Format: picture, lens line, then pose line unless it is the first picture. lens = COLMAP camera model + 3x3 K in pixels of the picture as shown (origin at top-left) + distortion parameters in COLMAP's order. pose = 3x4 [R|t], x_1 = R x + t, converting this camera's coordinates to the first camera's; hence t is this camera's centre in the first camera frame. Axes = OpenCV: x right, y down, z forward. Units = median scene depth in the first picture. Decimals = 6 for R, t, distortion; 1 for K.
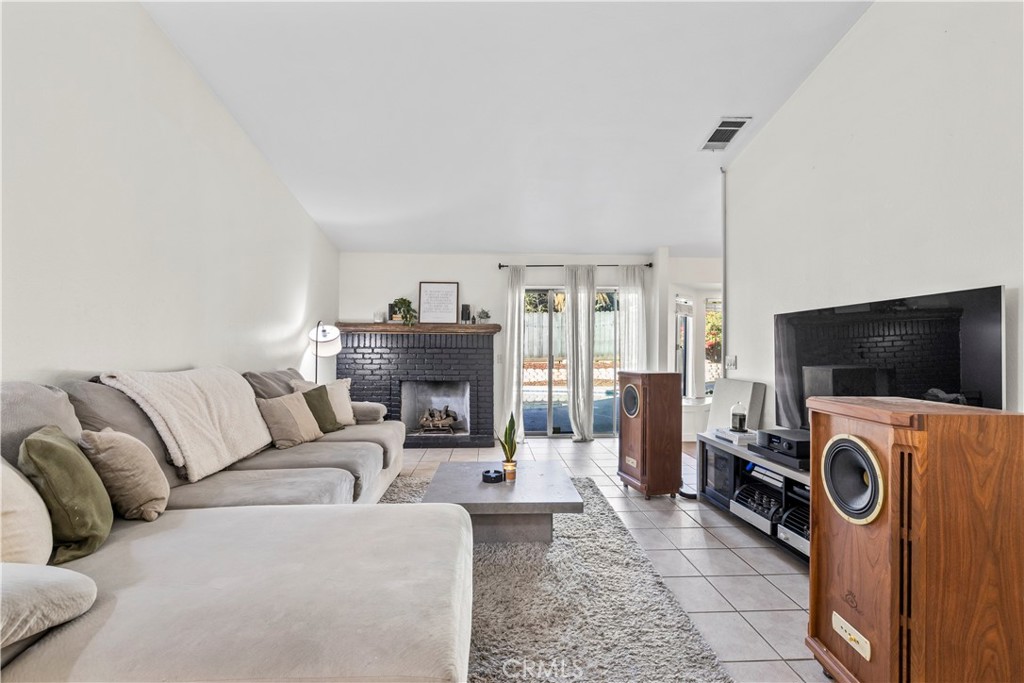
lens RADIAL K [[436.2, 0, 511.4], [0, 436.2, 366.5], [0, 0, 1]] dist [-0.000882, -0.000161]
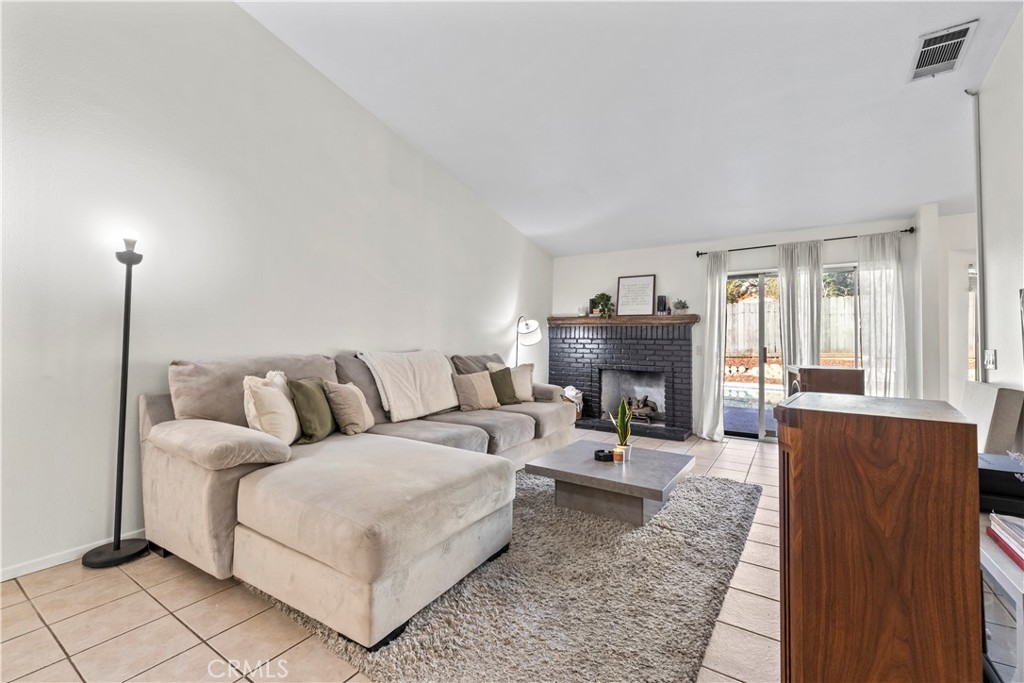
lens RADIAL K [[434.8, 0, 512.2], [0, 434.8, 345.6], [0, 0, 1]] dist [-0.000121, 0.000096]
pose [[0.807875, 0.011217, -0.589246, 0.291658], [-0.029237, 0.999351, -0.021060, 0.005437], [0.588628, 0.034242, 0.807679, -0.013084]]
